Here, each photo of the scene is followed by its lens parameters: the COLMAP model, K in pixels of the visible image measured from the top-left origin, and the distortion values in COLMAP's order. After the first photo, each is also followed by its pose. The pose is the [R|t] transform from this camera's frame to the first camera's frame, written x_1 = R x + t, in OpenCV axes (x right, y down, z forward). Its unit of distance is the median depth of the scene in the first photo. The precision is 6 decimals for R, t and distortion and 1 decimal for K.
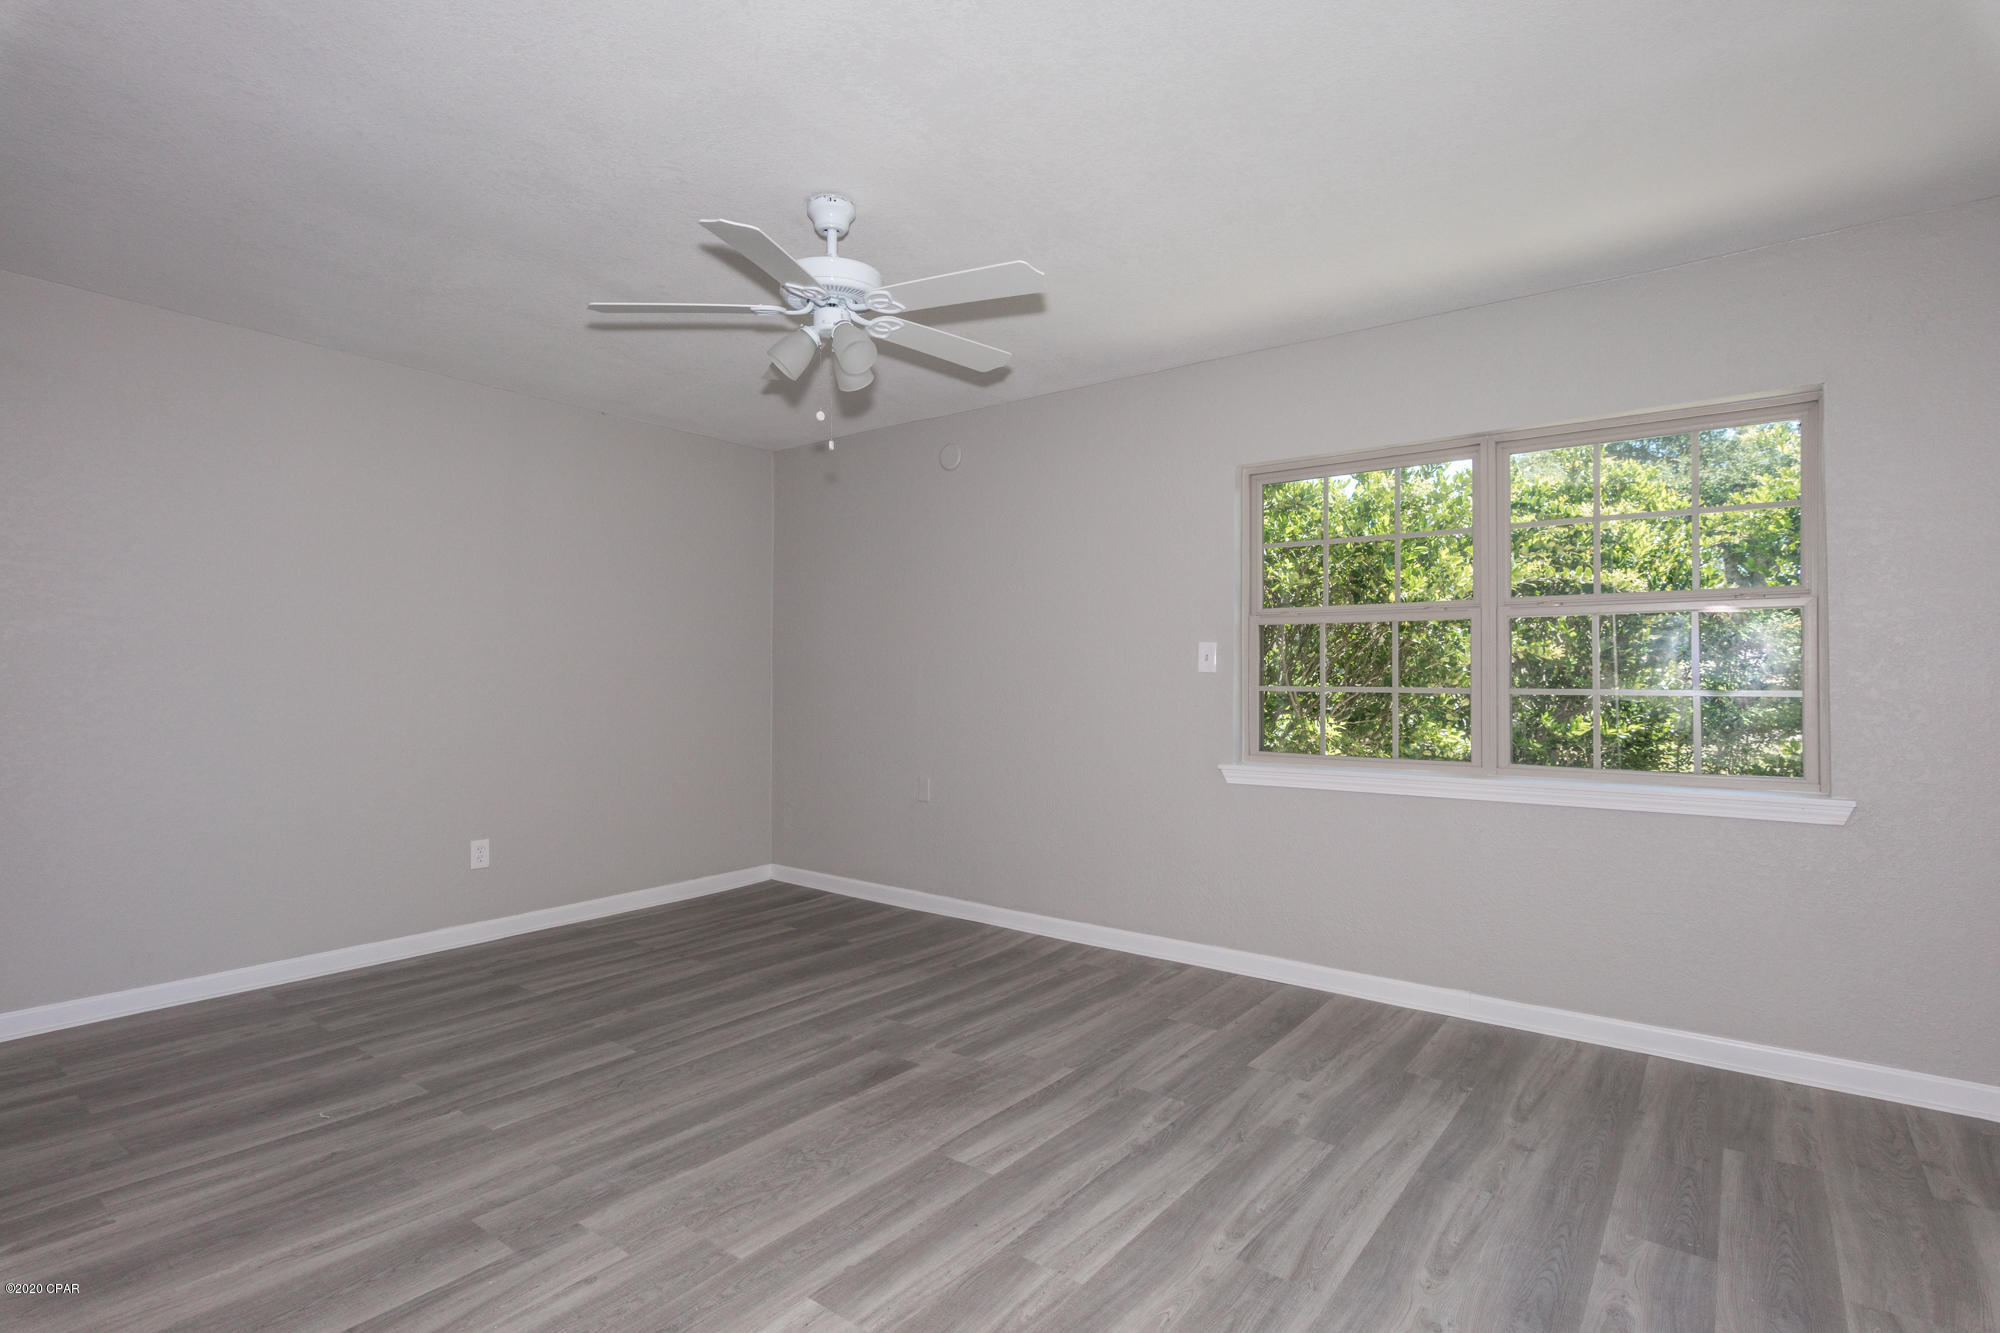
lens RADIAL K [[969.1, 0, 996.5], [0, 969.1, 667.1], [0, 0, 1]] dist [0.002640, -0.000496]
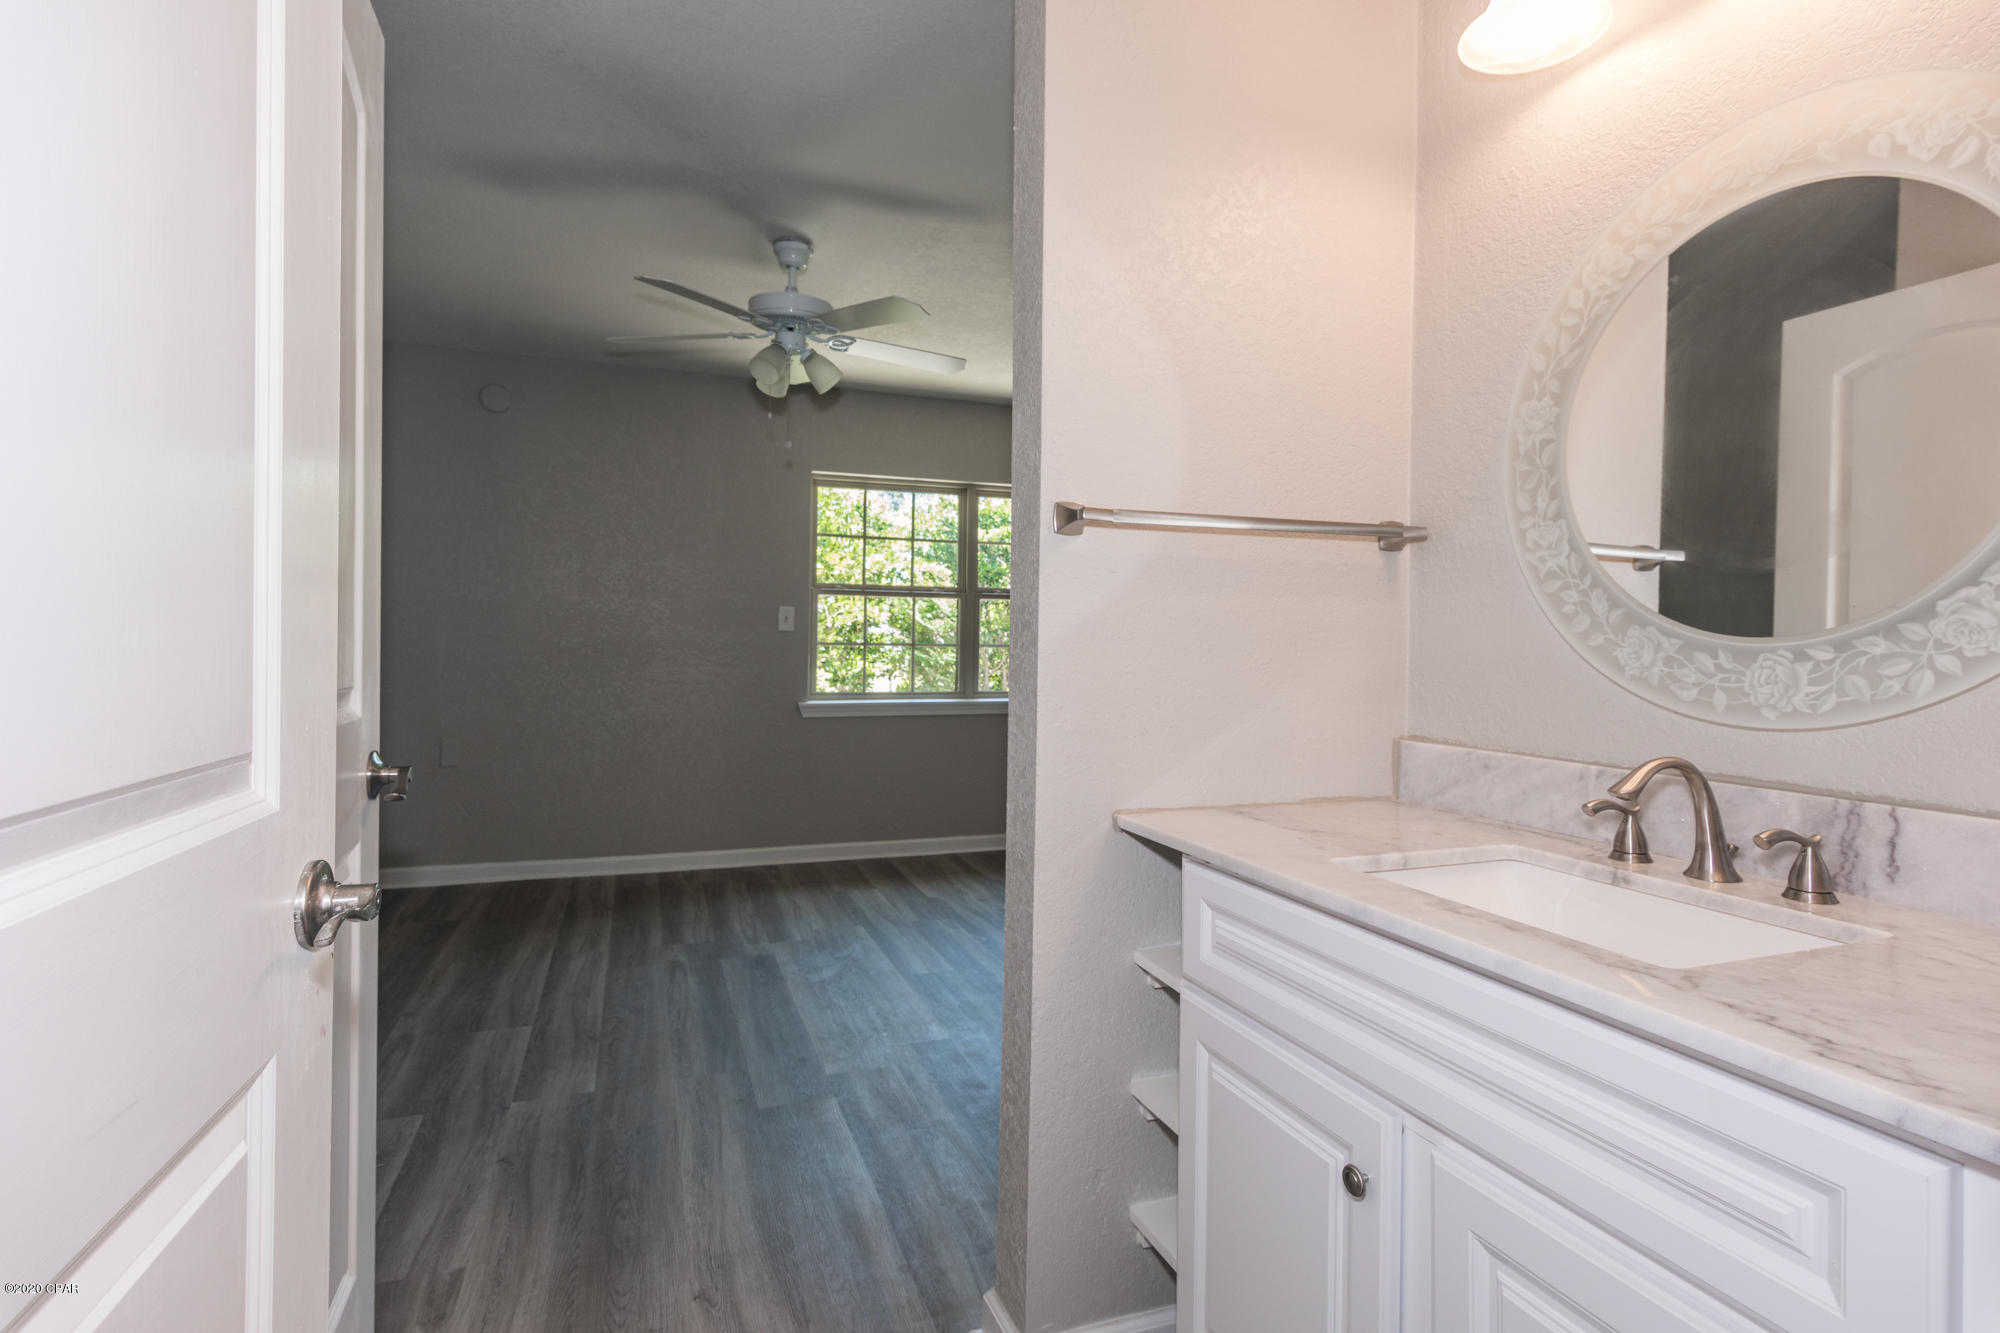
lens RADIAL K [[998.0, 0, 988.4], [0, 998.0, 644.5], [0, 0, 1]] dist [0.003619, 0.000002]
pose [[0.546328, -0.001982, 0.837569, -1.001275], [-0.022118, 0.999614, 0.016793, -0.006707], [-0.837279, -0.027699, 0.546073, 0.098090]]
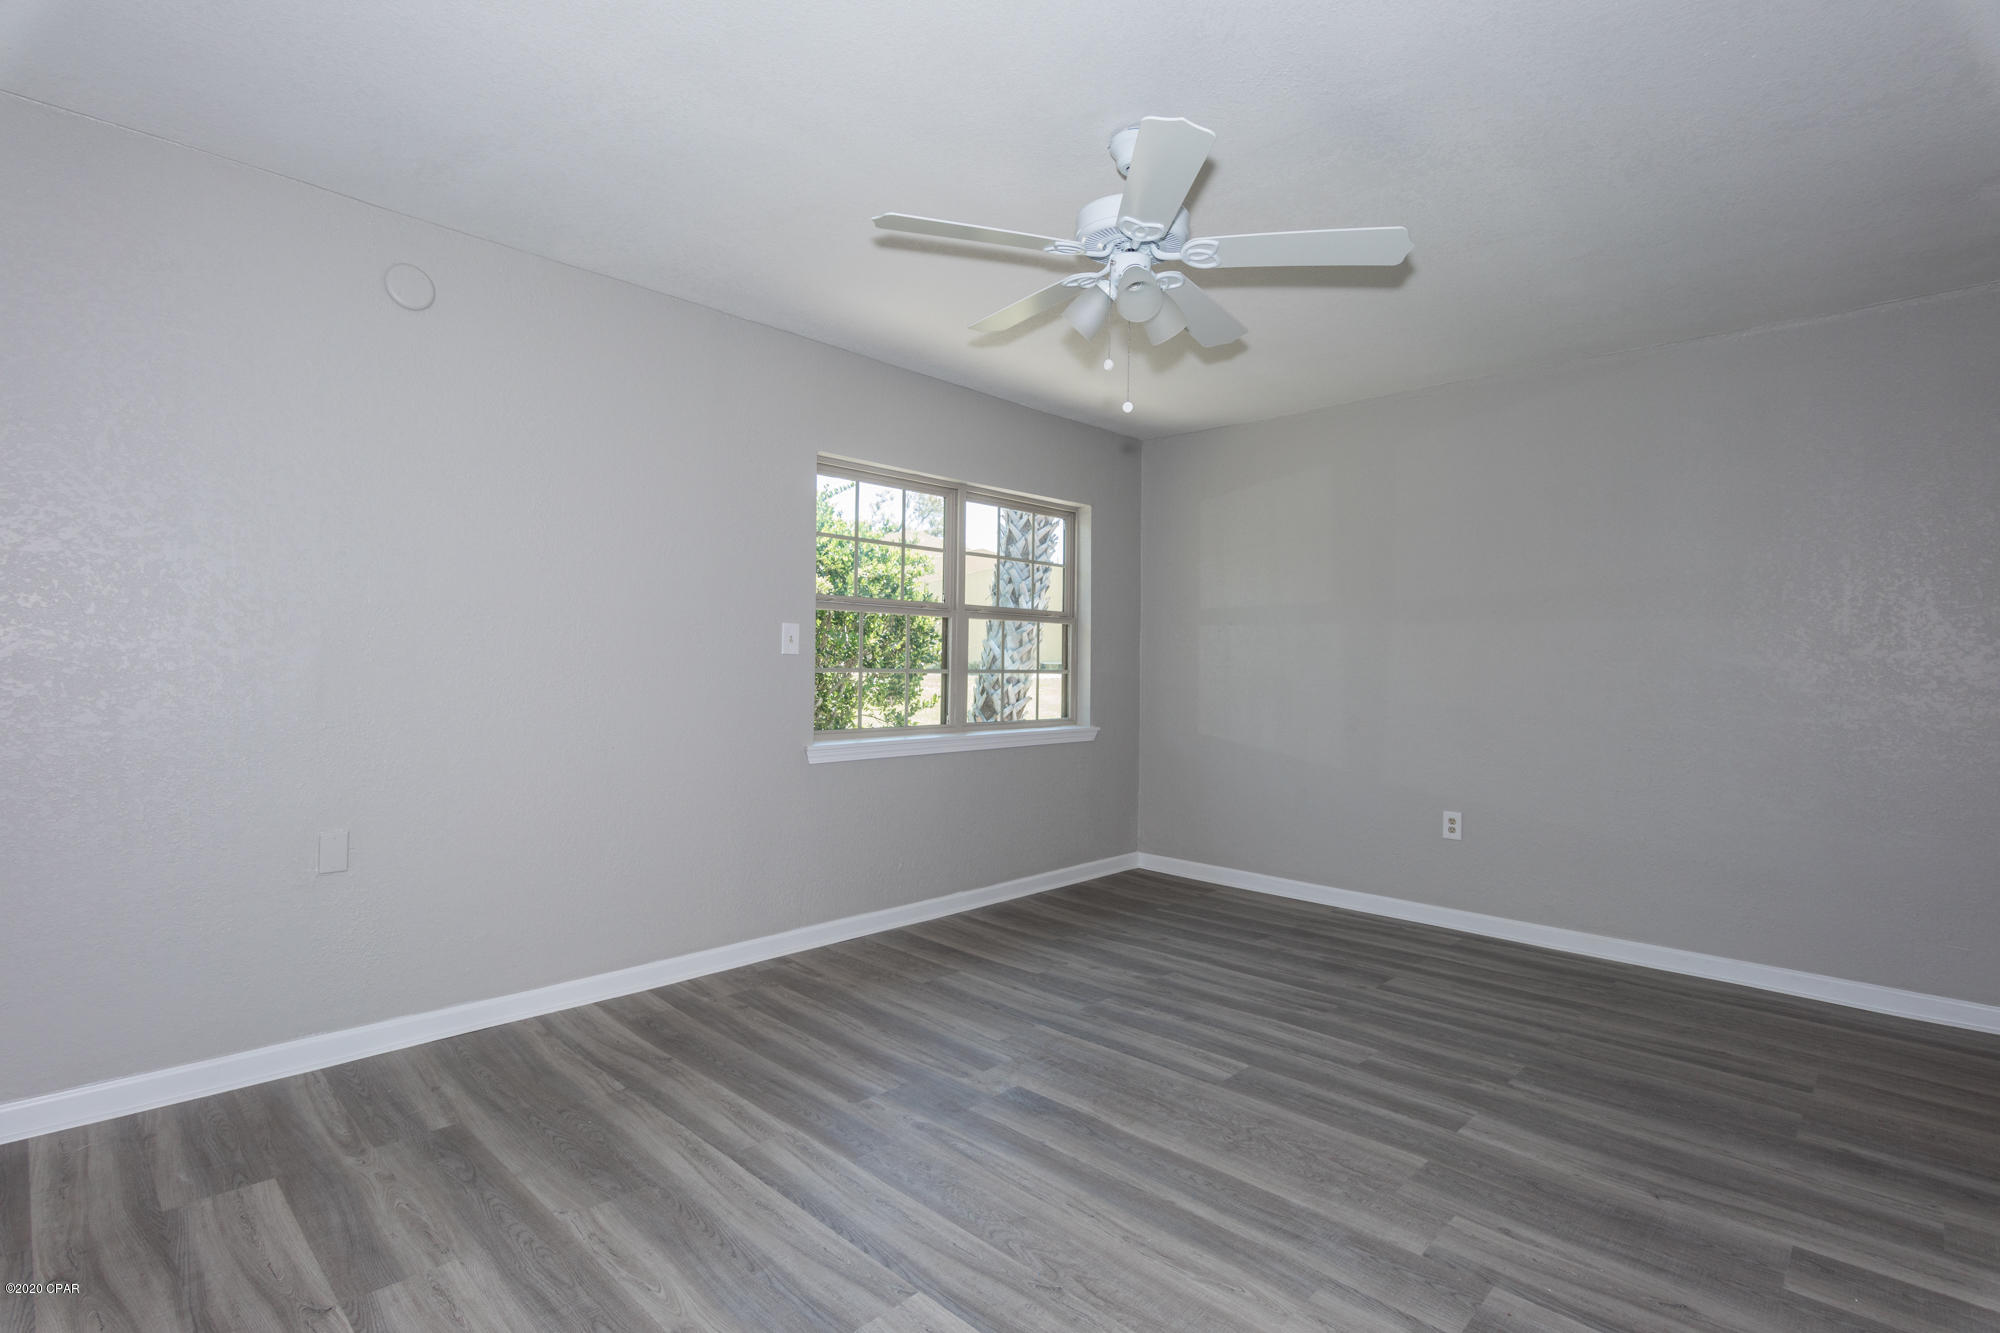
lens RADIAL K [[963.6, 0, 993.4], [0, 963.6, 667.4], [0, 0, 1]] dist [0.004345, -0.000556]
pose [[0.117830, -0.005496, 0.993019, -1.001826], [-0.024654, 0.999660, 0.008458, 0.007823], [-0.992728, -0.025479, 0.117654, 0.941856]]
